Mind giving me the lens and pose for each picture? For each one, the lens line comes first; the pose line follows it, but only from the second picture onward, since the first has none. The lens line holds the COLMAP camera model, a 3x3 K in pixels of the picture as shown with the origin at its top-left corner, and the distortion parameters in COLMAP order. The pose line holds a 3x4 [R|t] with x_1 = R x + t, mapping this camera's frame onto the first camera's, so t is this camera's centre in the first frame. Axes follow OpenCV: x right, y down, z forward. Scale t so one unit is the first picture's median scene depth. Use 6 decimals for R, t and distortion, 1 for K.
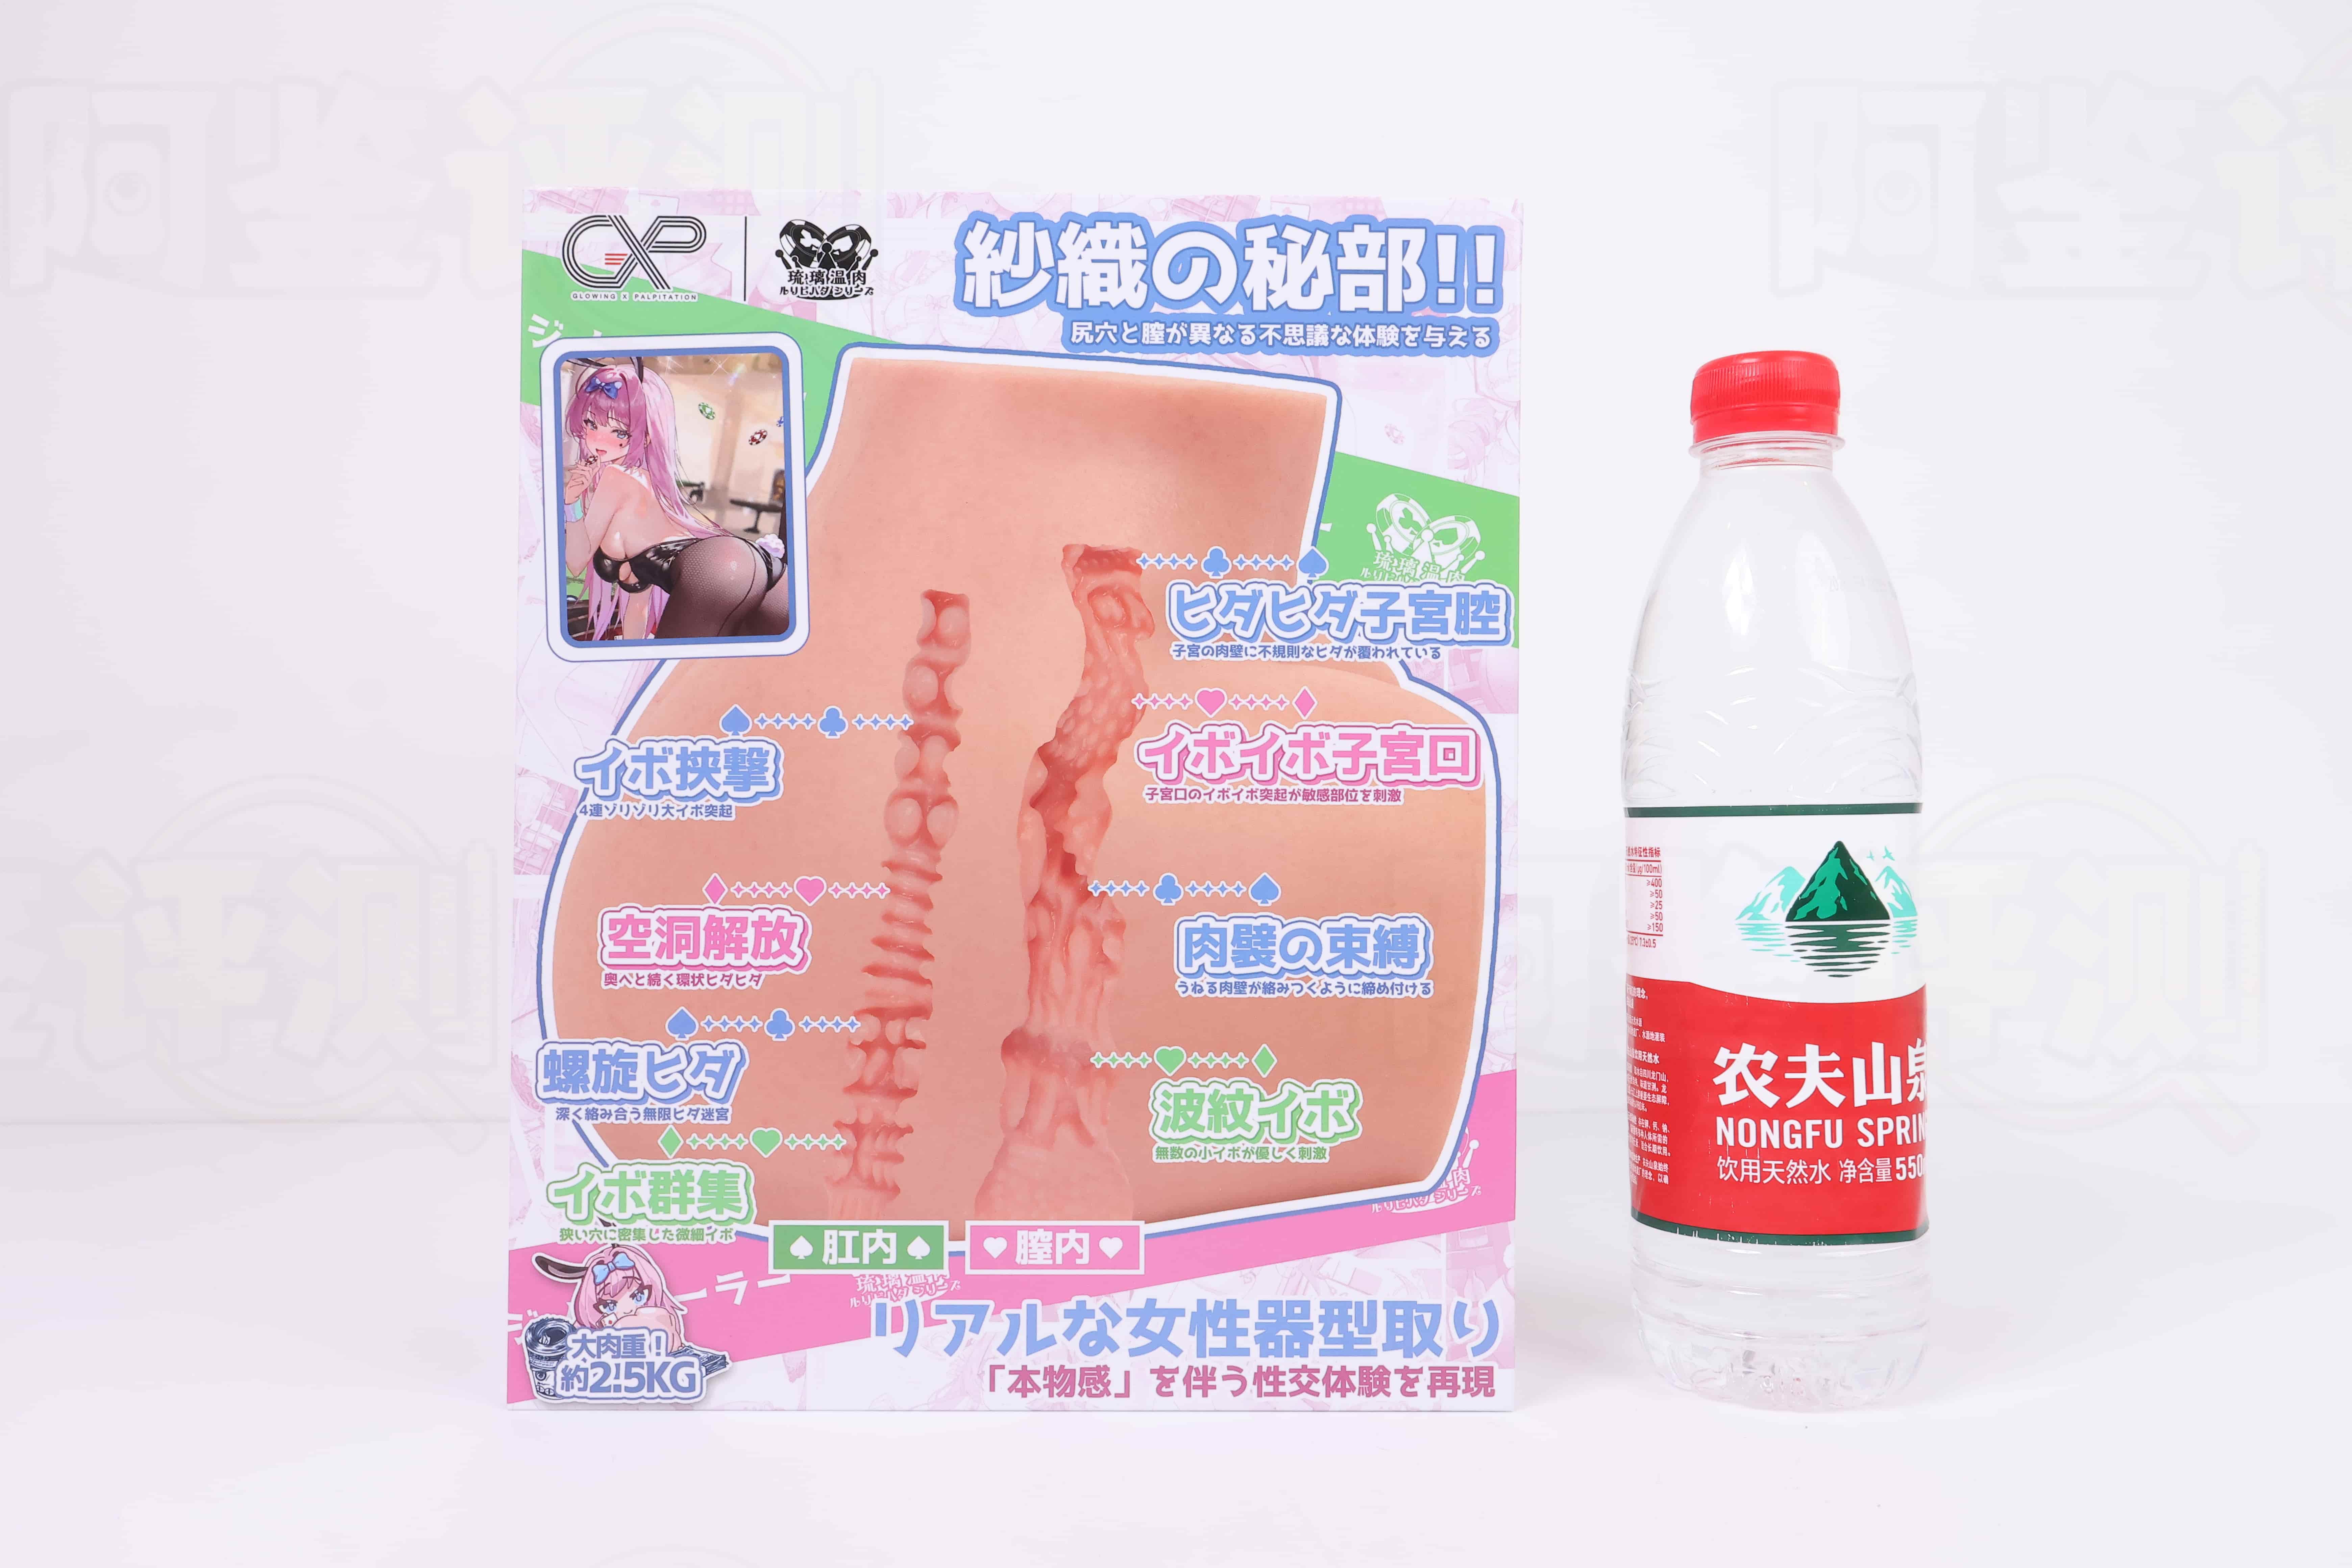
lens RADIAL K [[2021.9, 0, 1161.5], [0, 2021.9, 790.2], [0, 0, 1]] dist [0.023508, 0.003908]
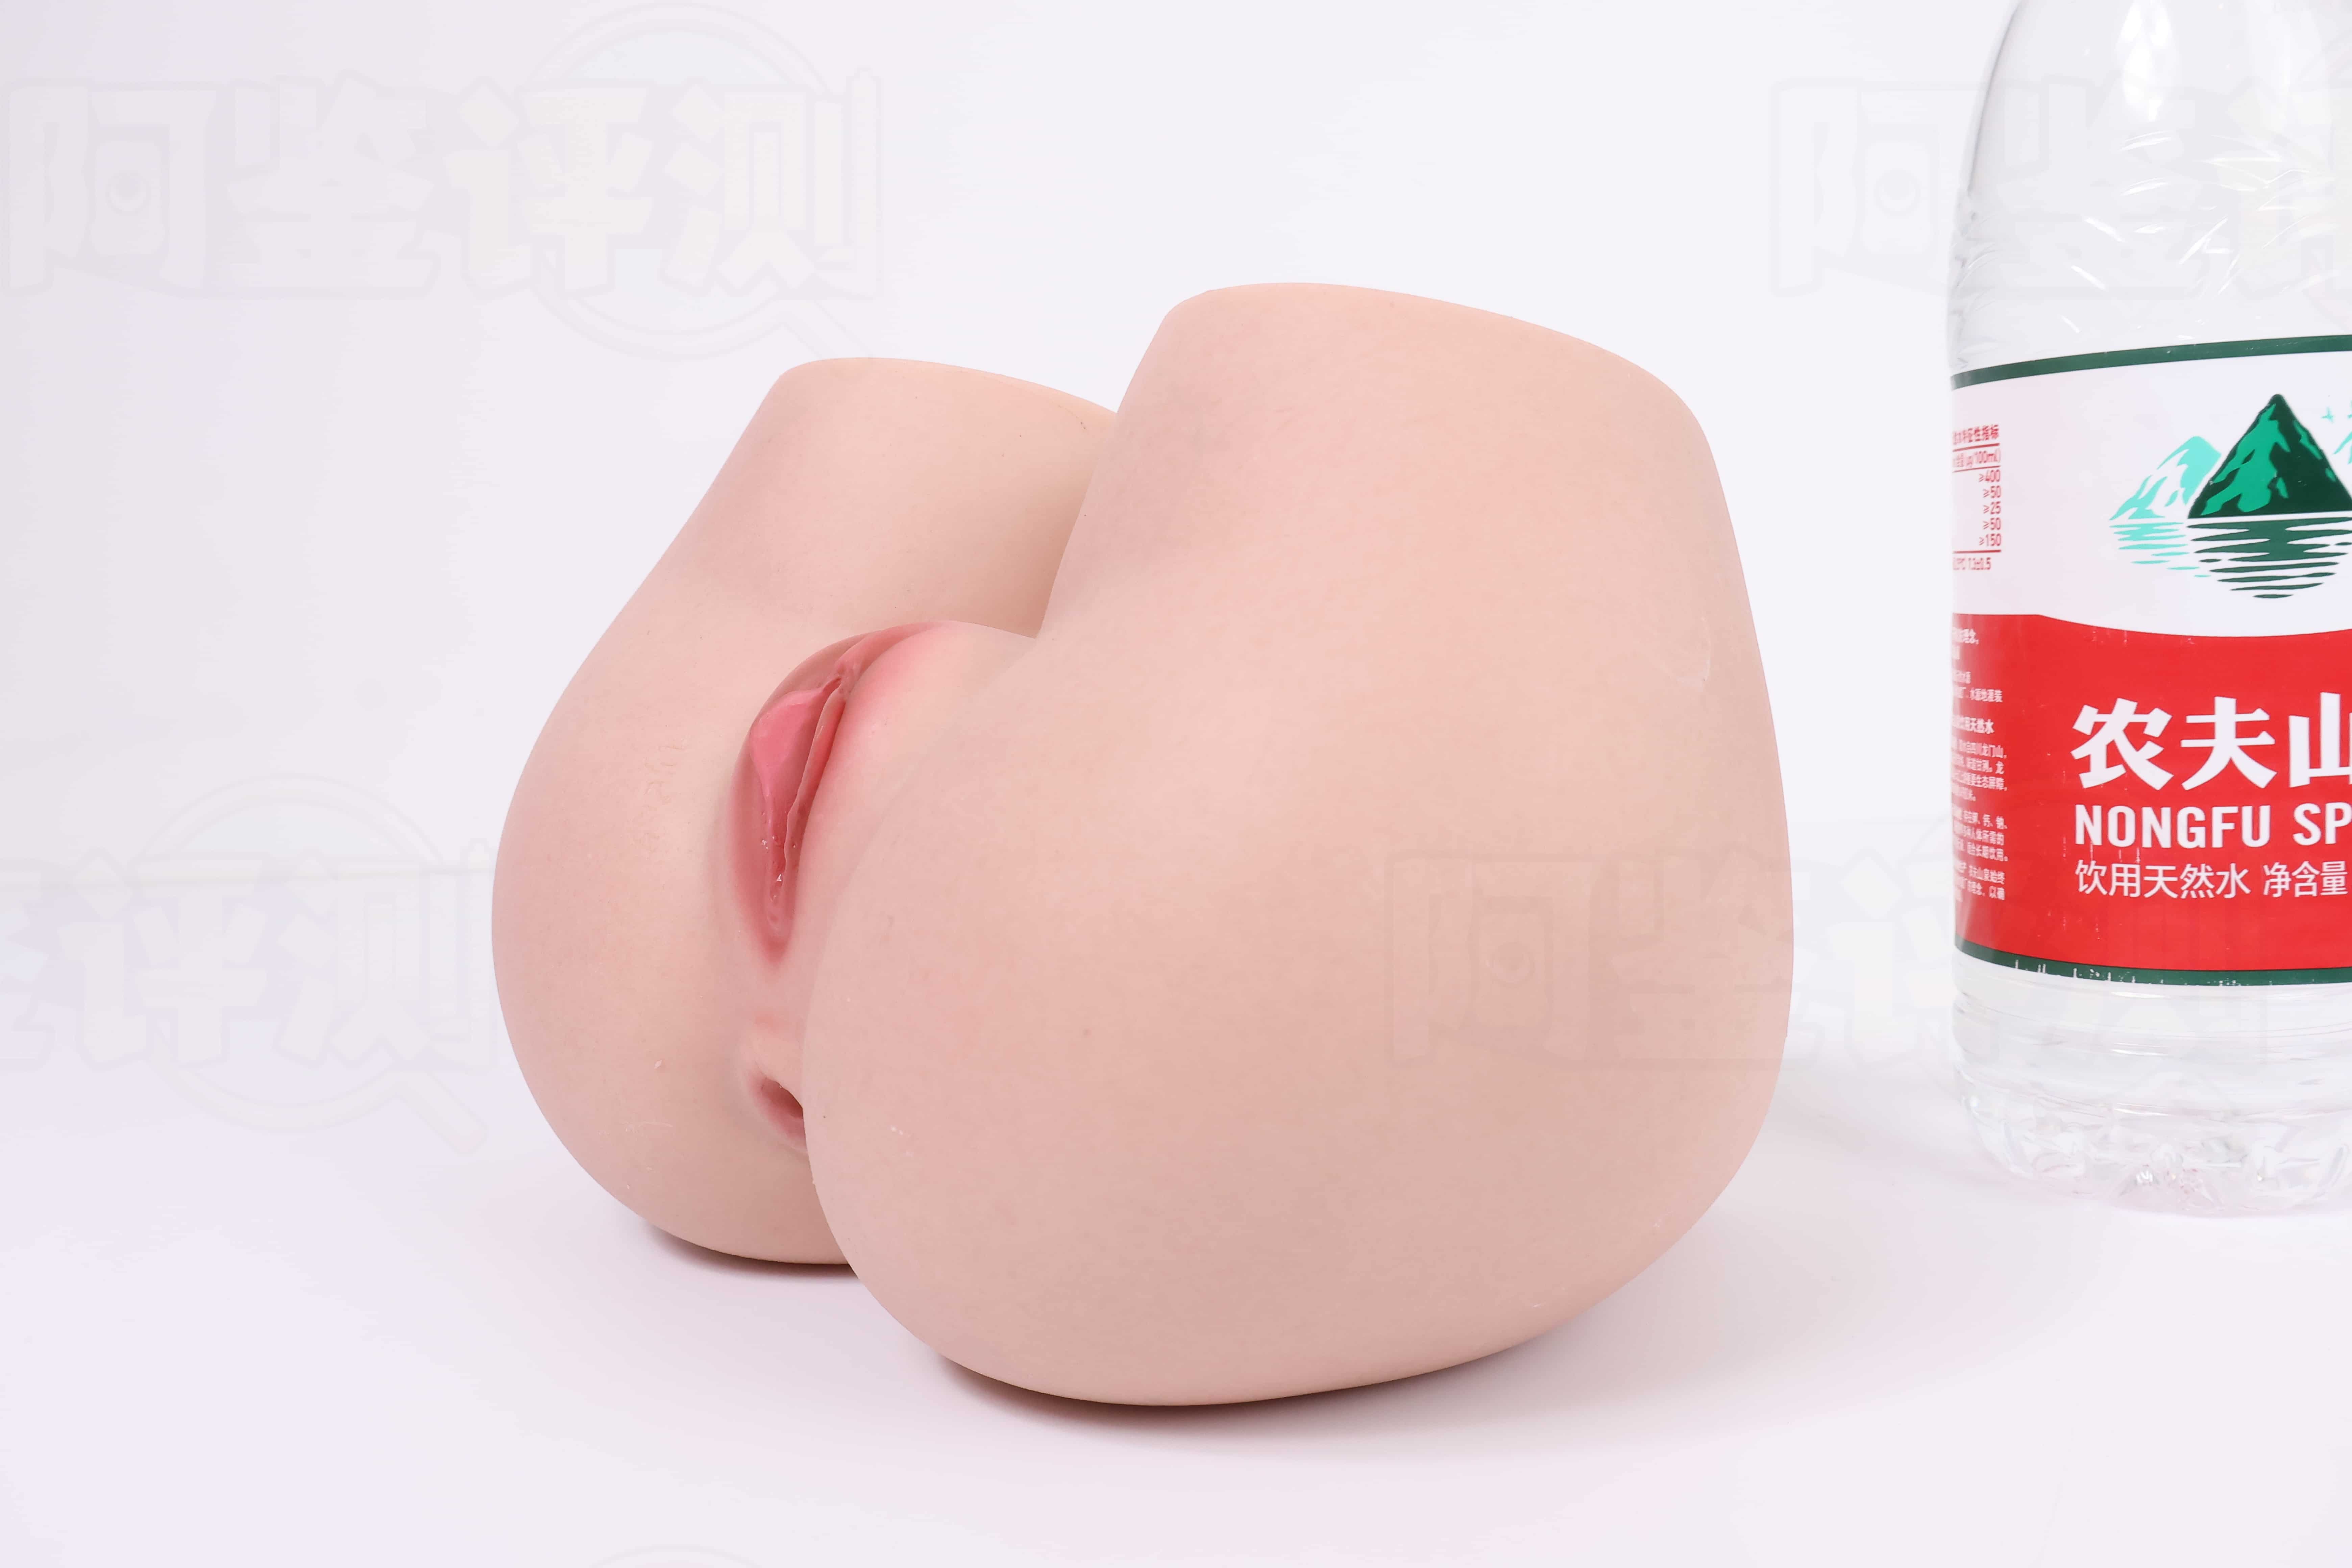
lens RADIAL K [[2021.9, 0, 1194.4], [0, 2021.9, 760.6], [0, 0, 1]] dist [0.023508, 0.003908]
pose [[0.985184, -0.011352, -0.171126, 0.094779], [0.030003, 0.993828, 0.106802, 0.062333], [0.168857, -0.110354, 0.979443, 0.265022]]
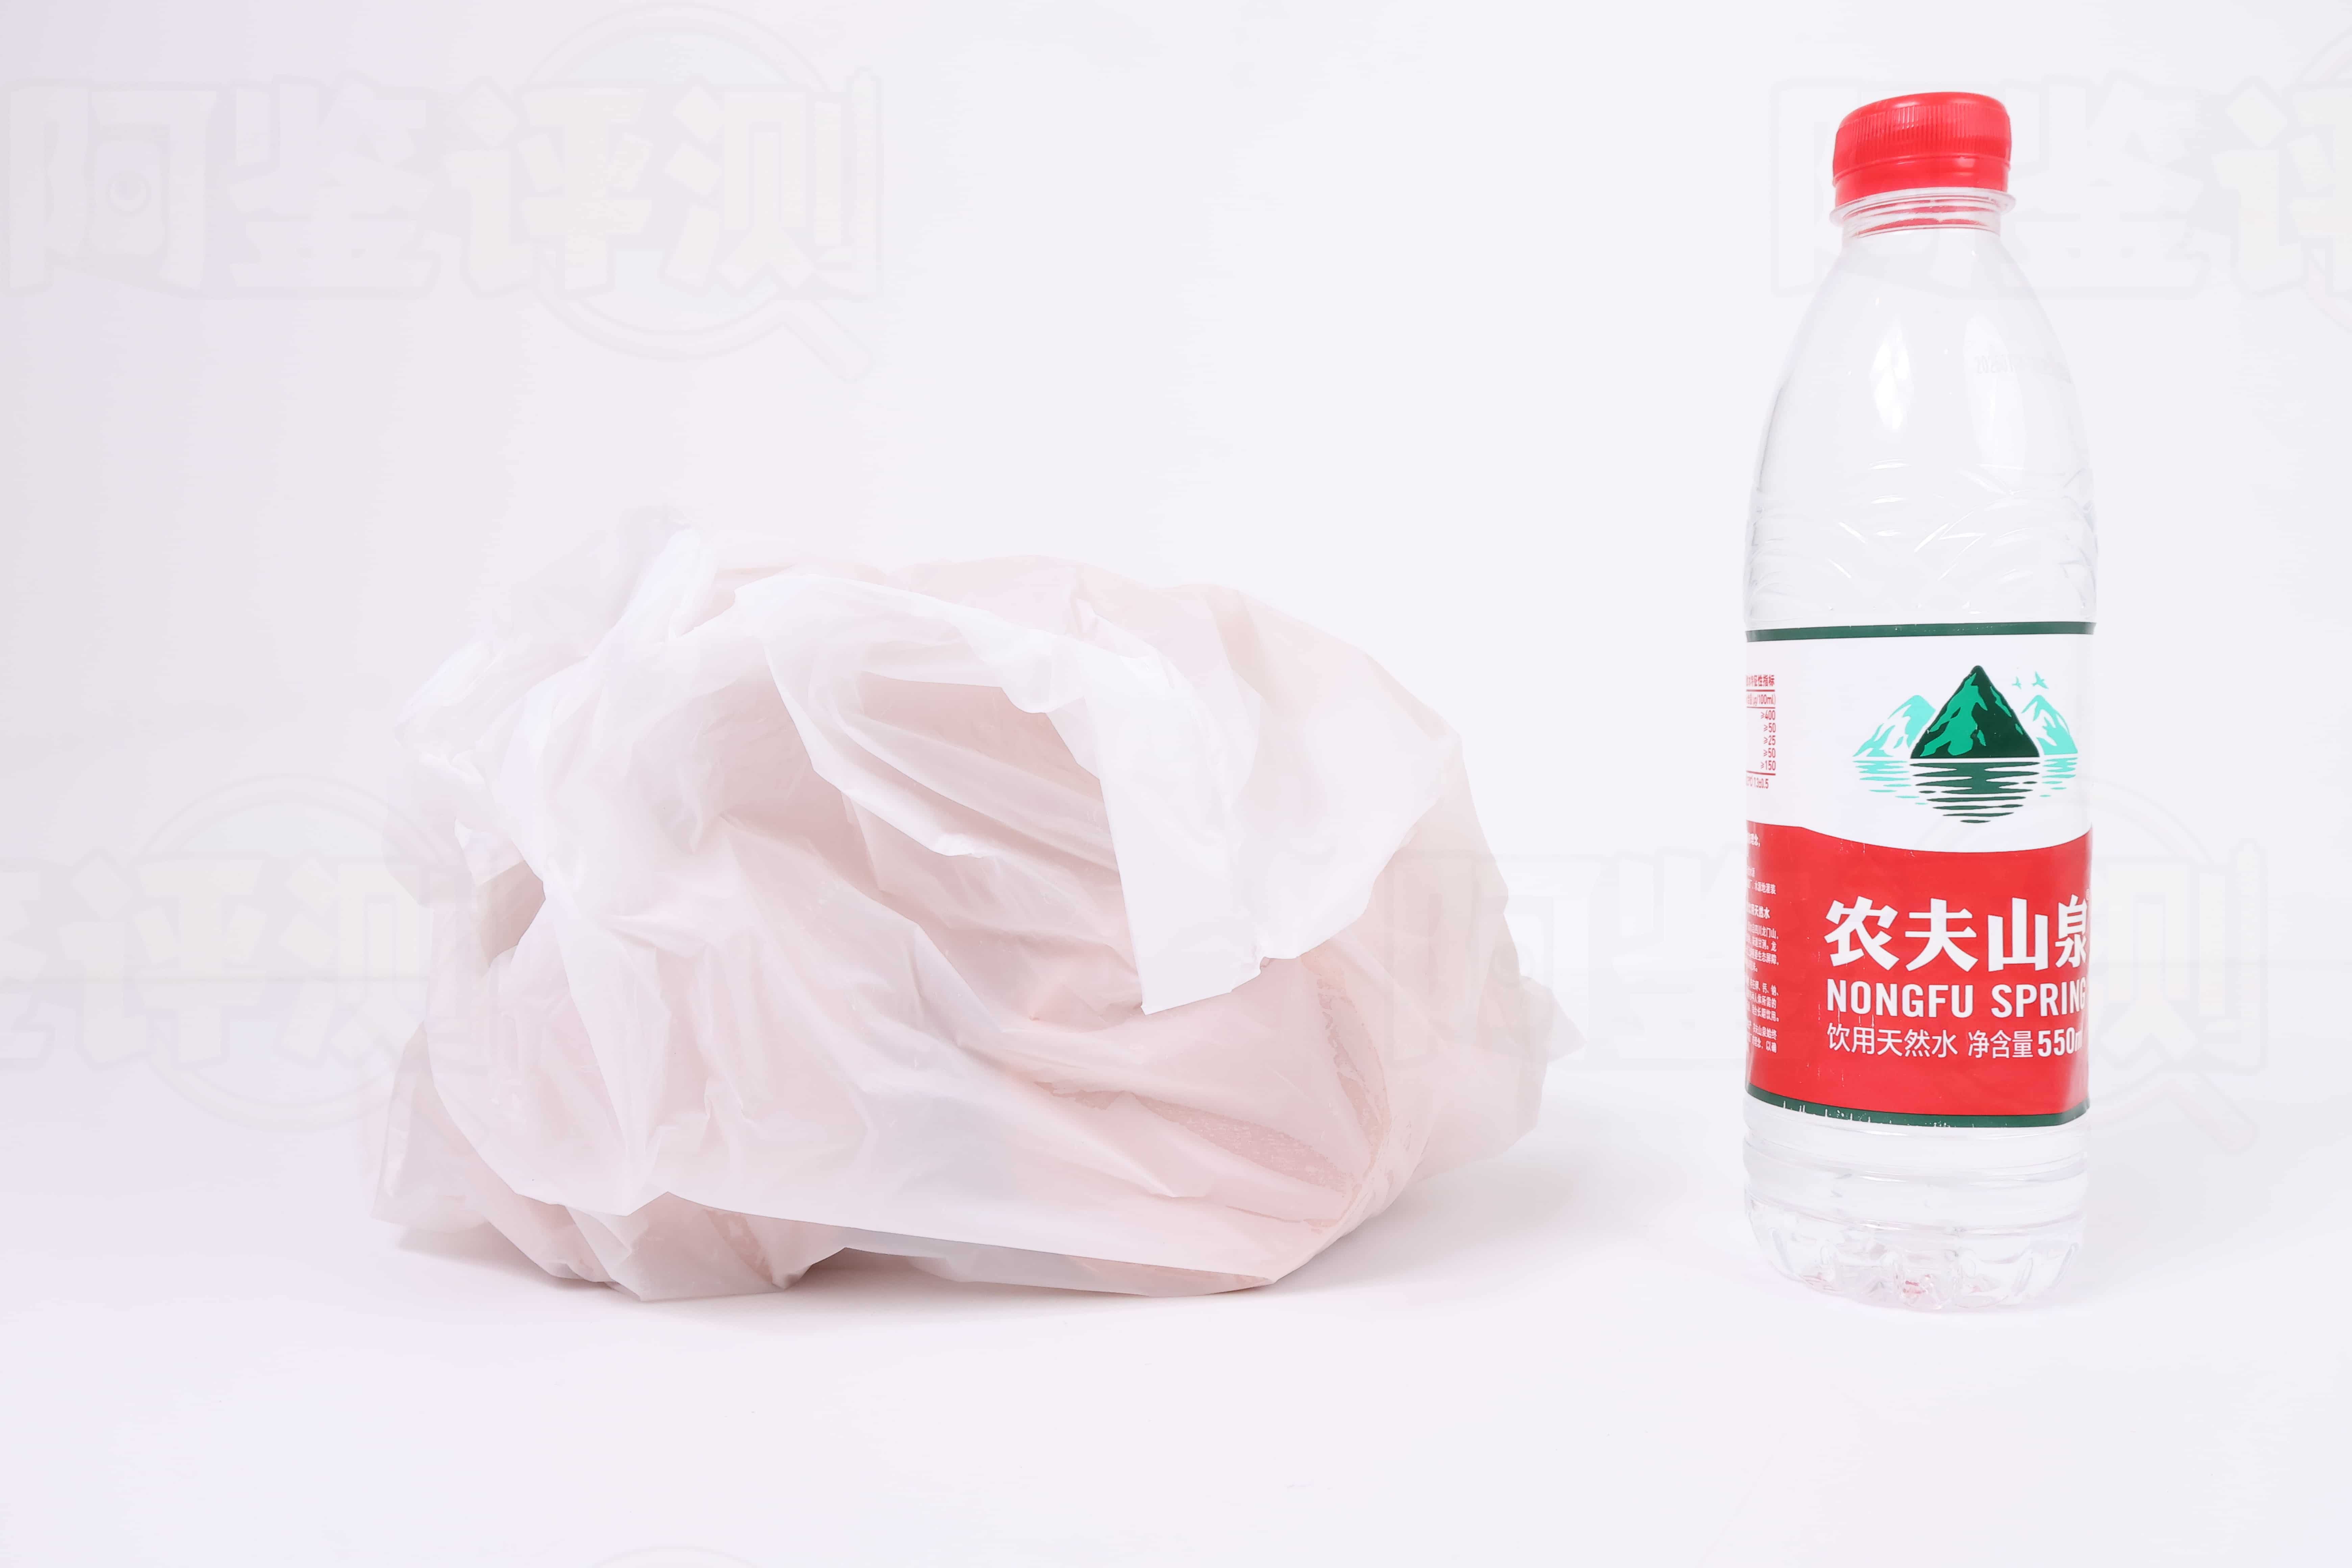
lens RADIAL K [[2021.9, 0, 1171.0], [0, 2021.9, 791.5], [0, 0, 1]] dist [0.023508, 0.003908]
pose [[0.985037, 0.010635, -0.172012, 0.144137], [0.000946, 0.997746, 0.067101, 0.020150], [0.172338, -0.066259, 0.982807, 0.088098]]
